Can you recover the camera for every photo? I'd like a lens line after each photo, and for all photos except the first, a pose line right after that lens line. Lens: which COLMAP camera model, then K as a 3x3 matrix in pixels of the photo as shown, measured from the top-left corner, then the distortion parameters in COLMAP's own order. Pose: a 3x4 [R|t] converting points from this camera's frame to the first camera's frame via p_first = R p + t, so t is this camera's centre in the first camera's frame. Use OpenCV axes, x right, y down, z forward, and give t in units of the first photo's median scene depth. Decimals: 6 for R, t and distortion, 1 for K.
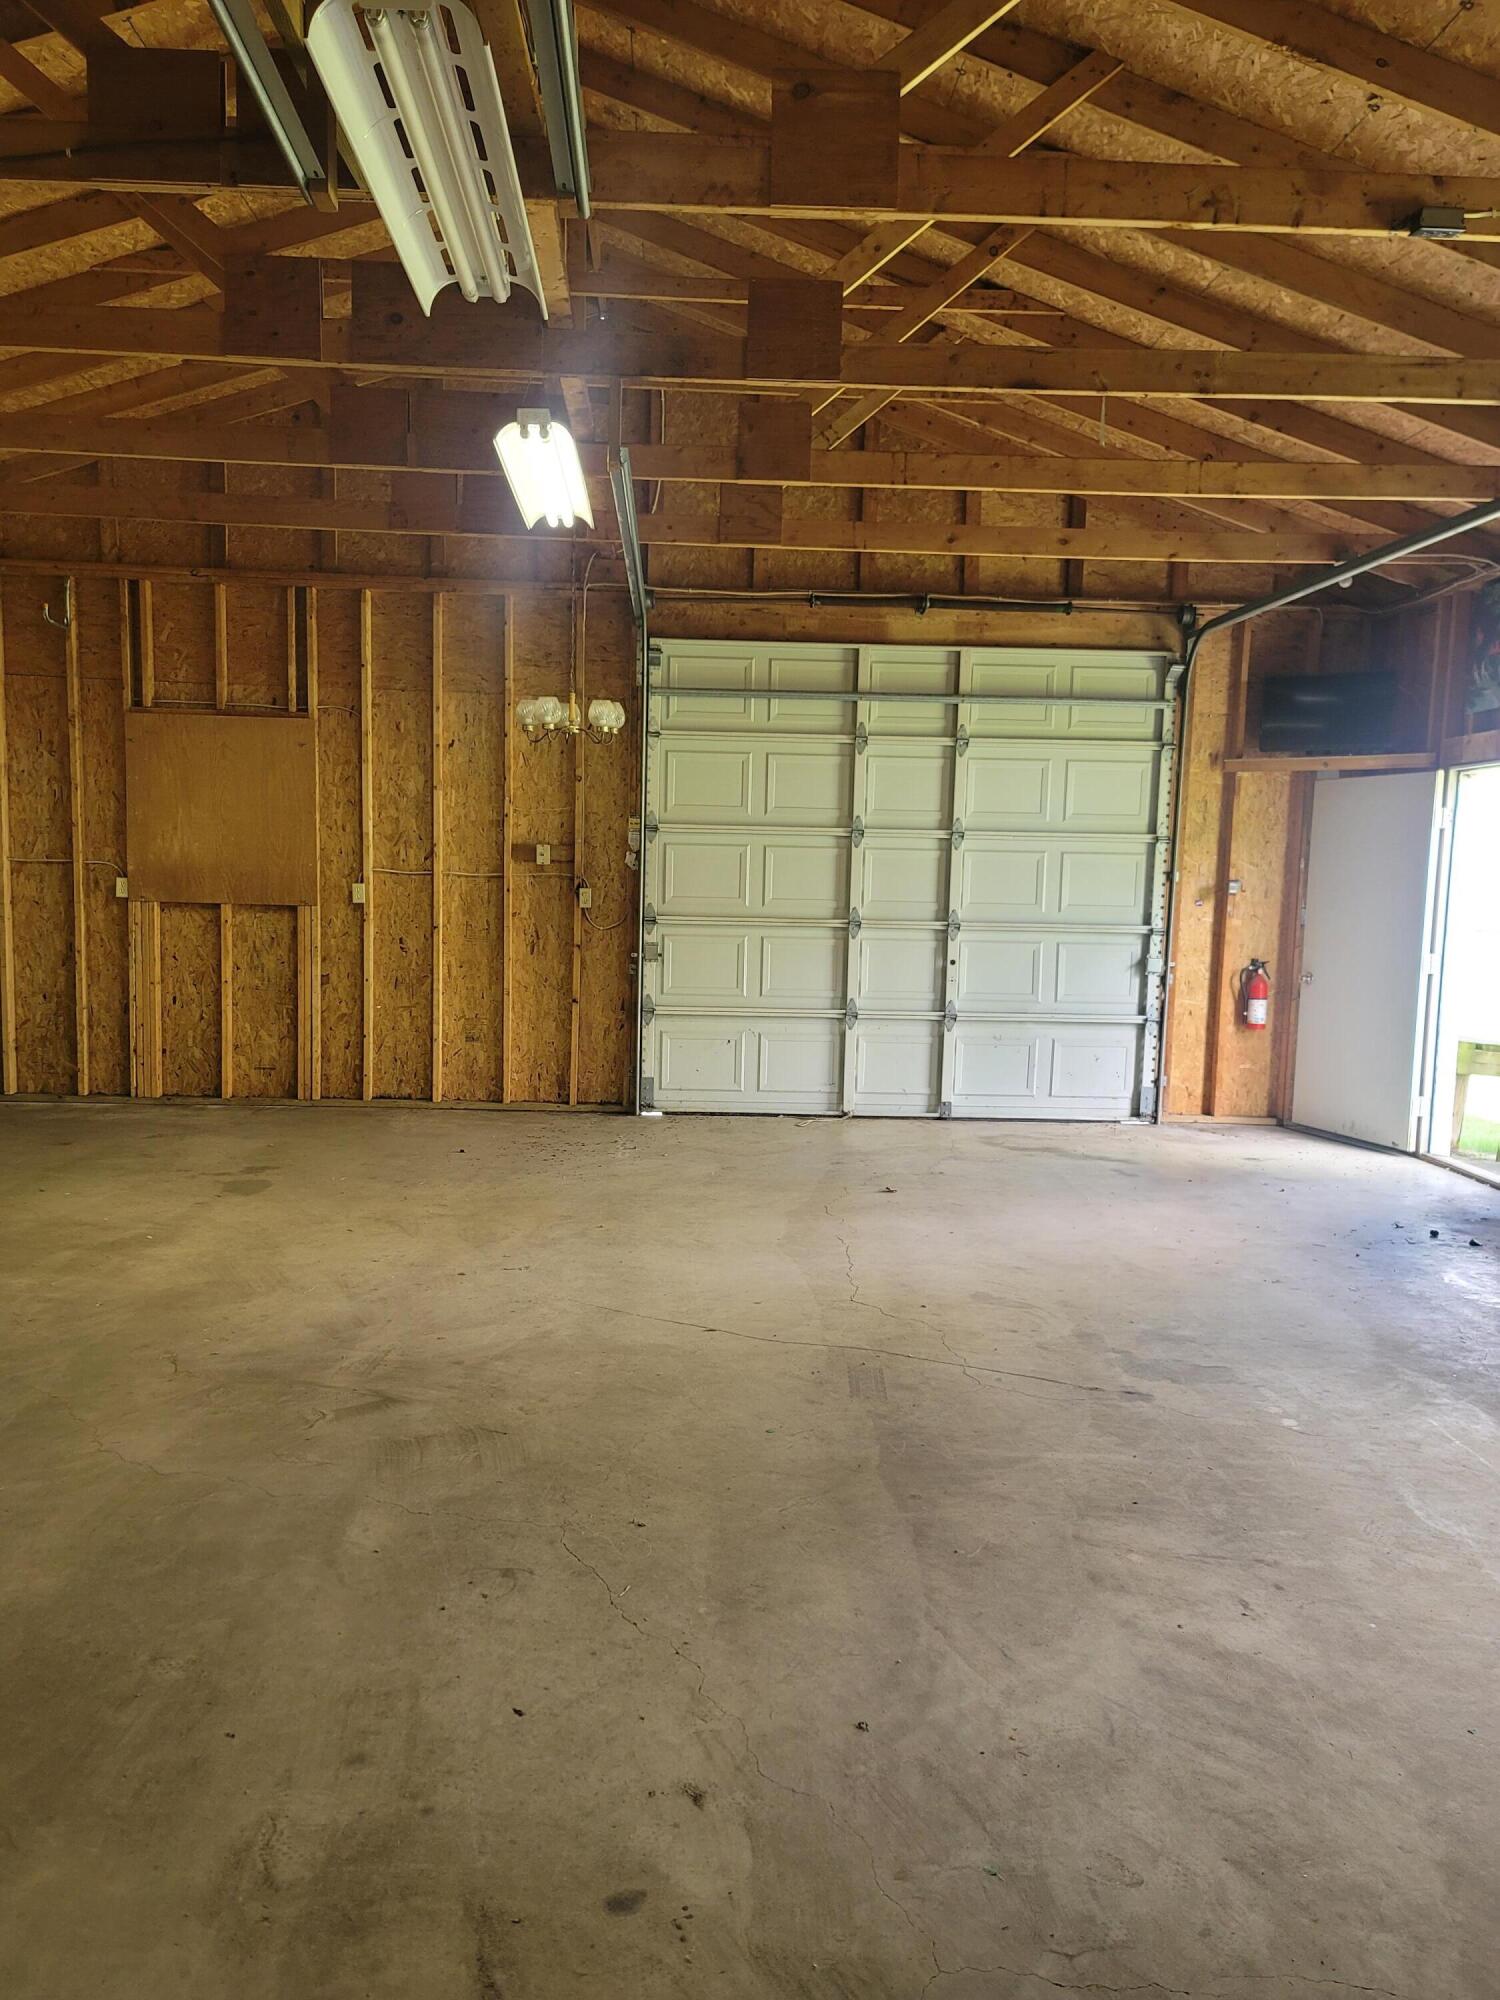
lens RADIAL K [[1455.8, 0, 761.4], [0, 1455.8, 1004.8], [0, 0, 1]] dist [0.093705, -0.095918]
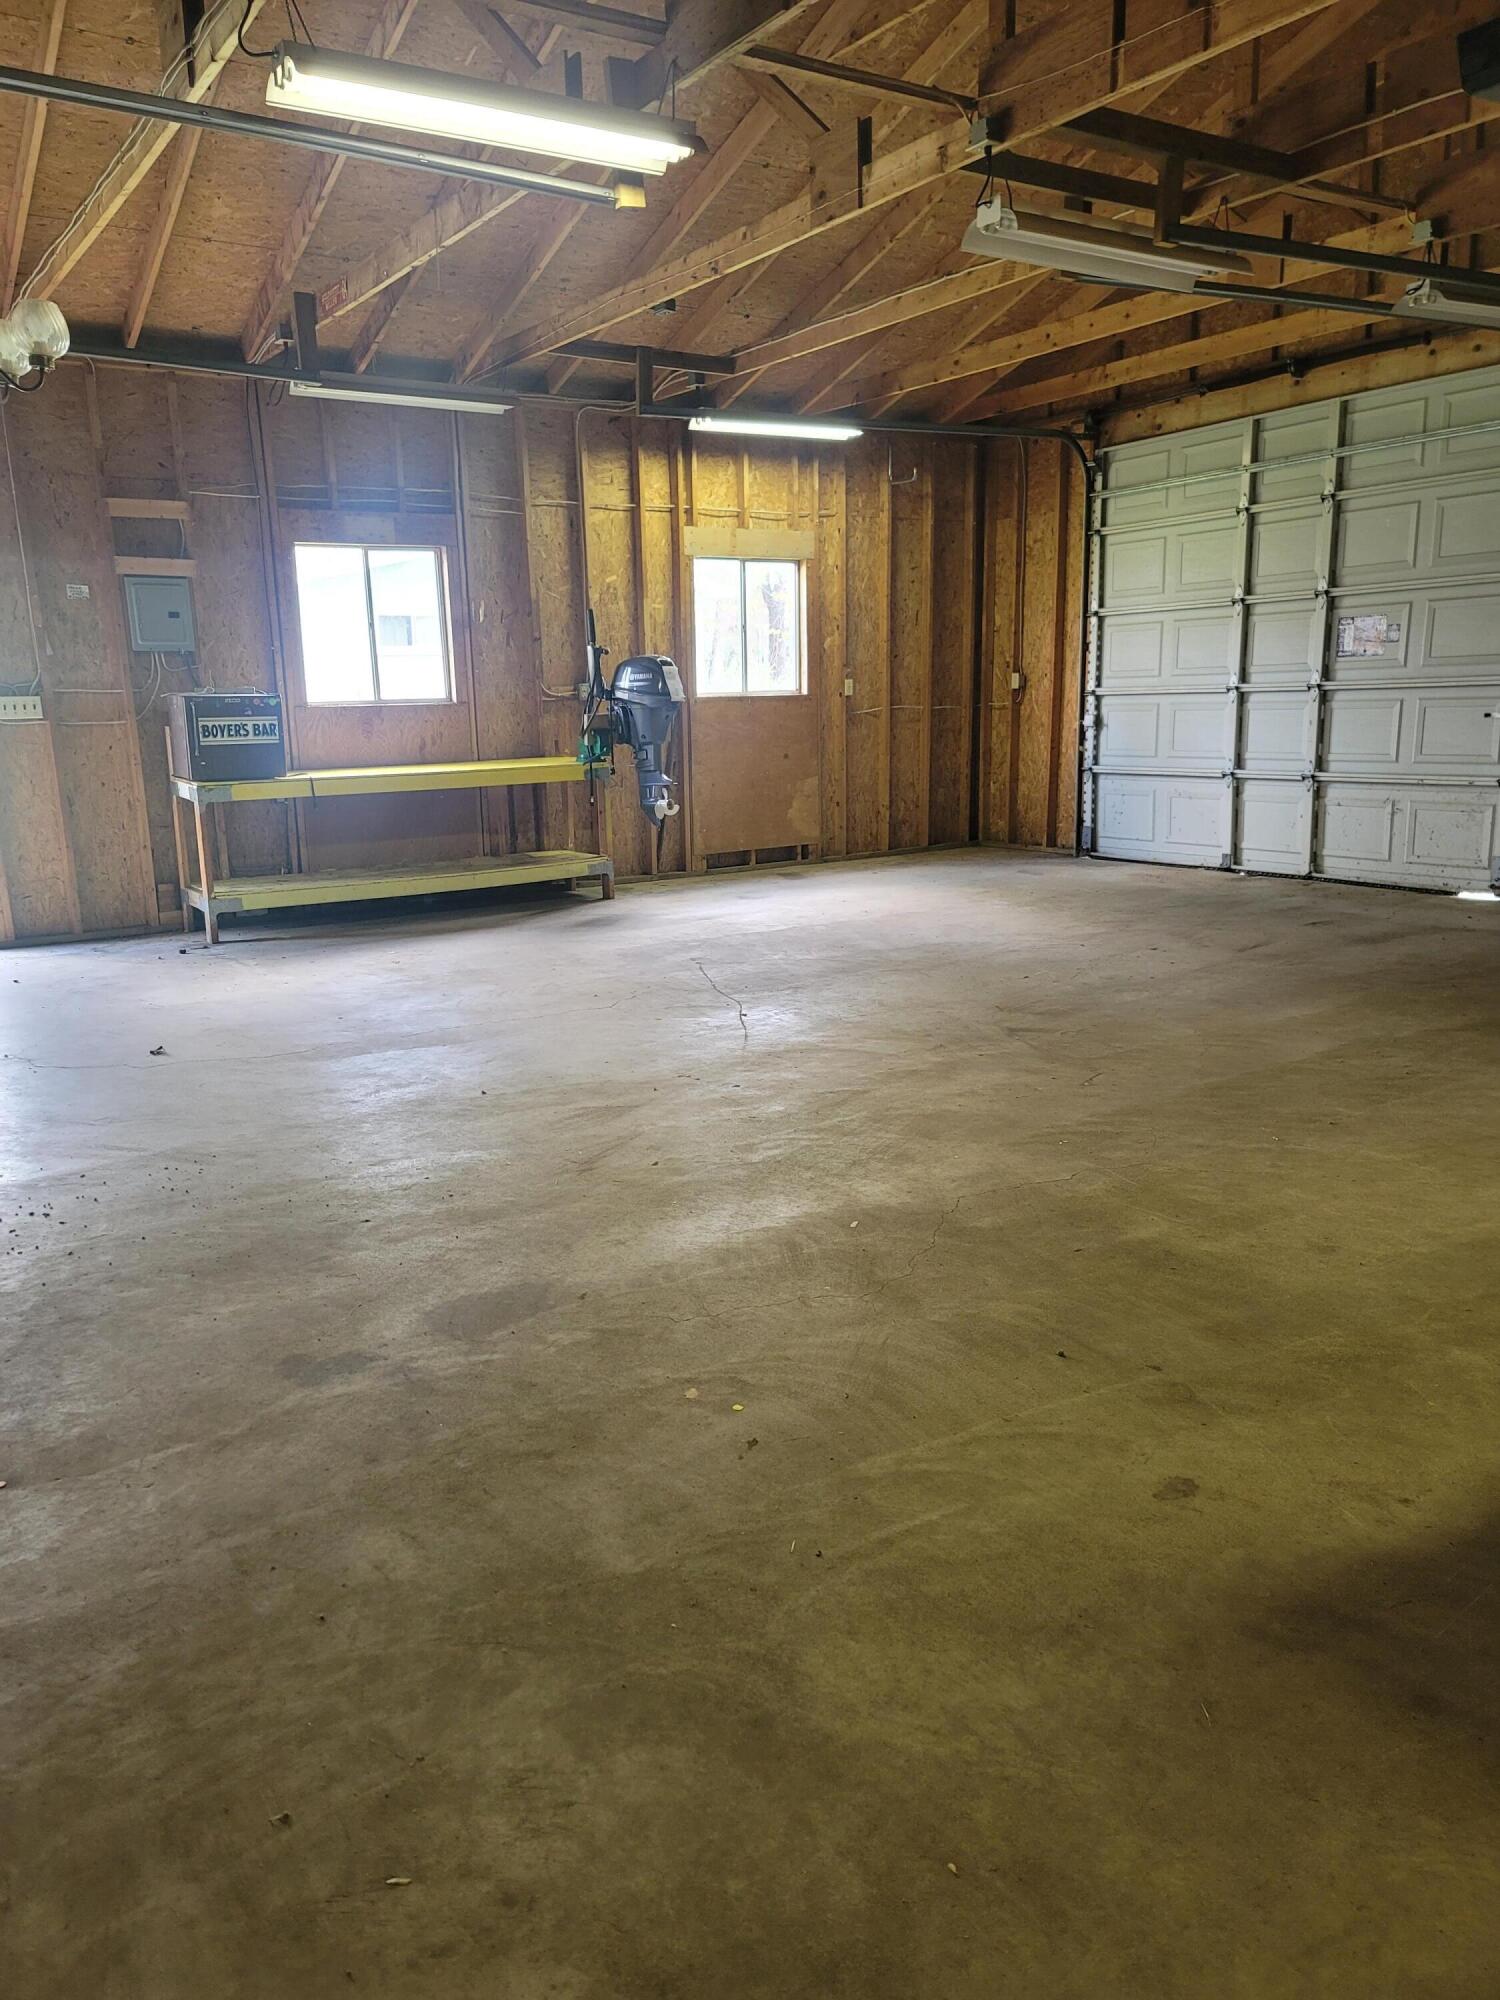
lens RADIAL K [[1455.8, 0, 718.3], [0, 1455.8, 982.0], [0, 0, 1]] dist [0.093705, -0.095918]
pose [[-0.494298, -0.193921, 0.847387, -1.217839], [0.084784, 0.959398, 0.269010, -0.165881], [-0.865148, 0.204816, -0.457787, 1.771485]]
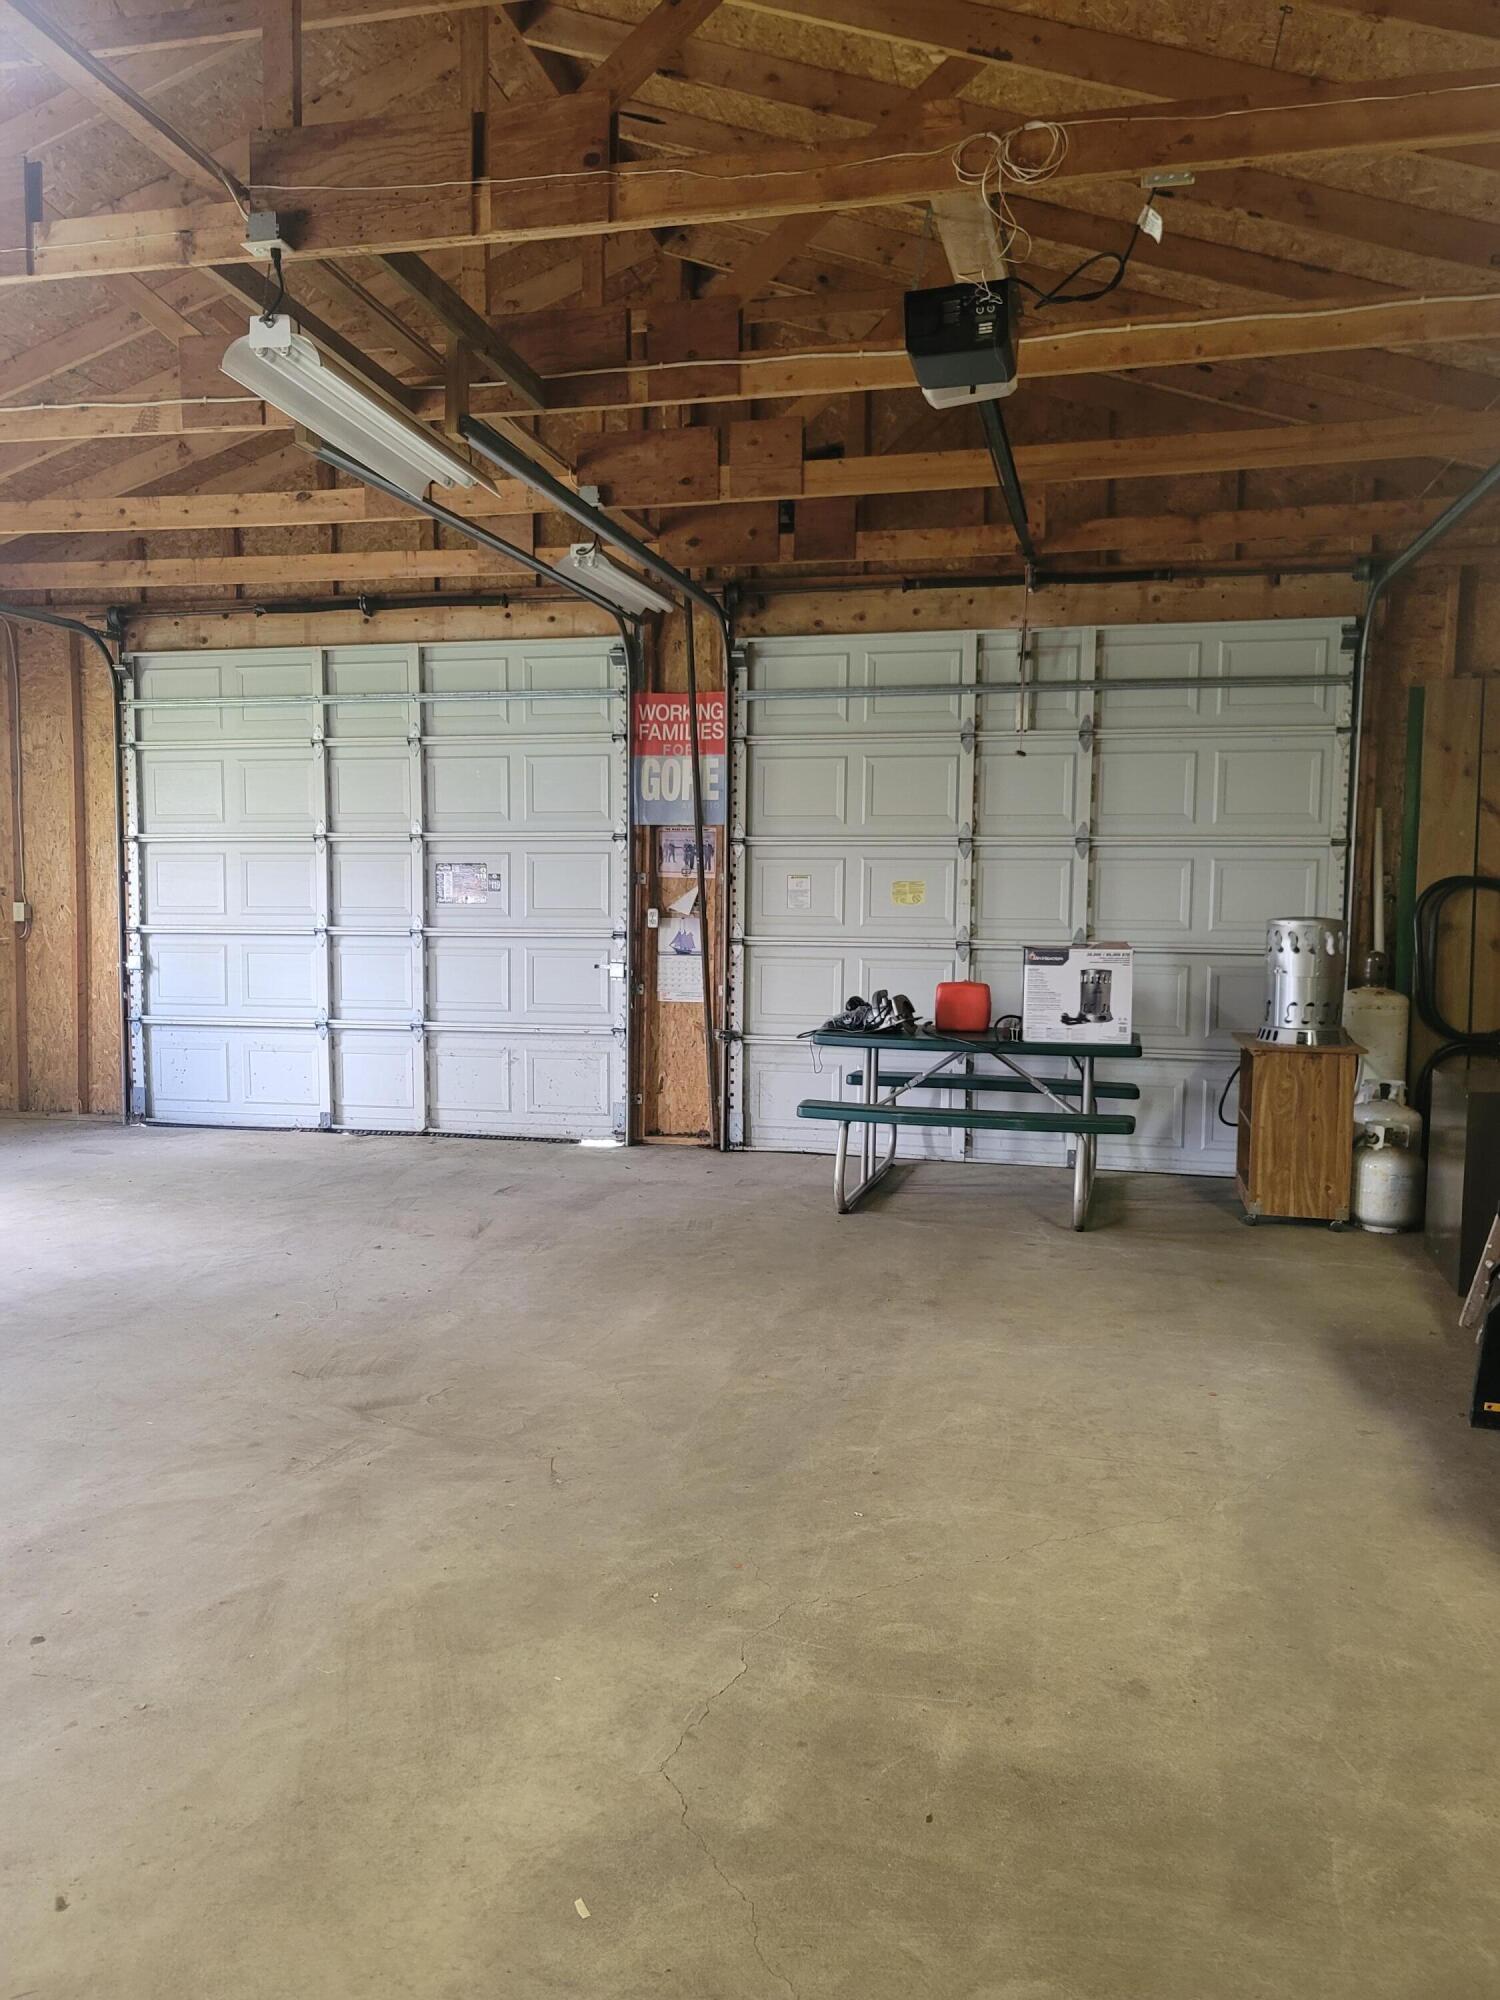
lens RADIAL K [[1455.8, 0, 740.6], [0, 1455.8, 986.4], [0, 0, 1]] dist [0.093705, -0.095918]
pose [[-0.959942, -0.058974, 0.273921, -0.722160], [-0.017244, 0.988181, 0.152320, -0.167875], [-0.279666, 0.141495, -0.949614, 1.747122]]
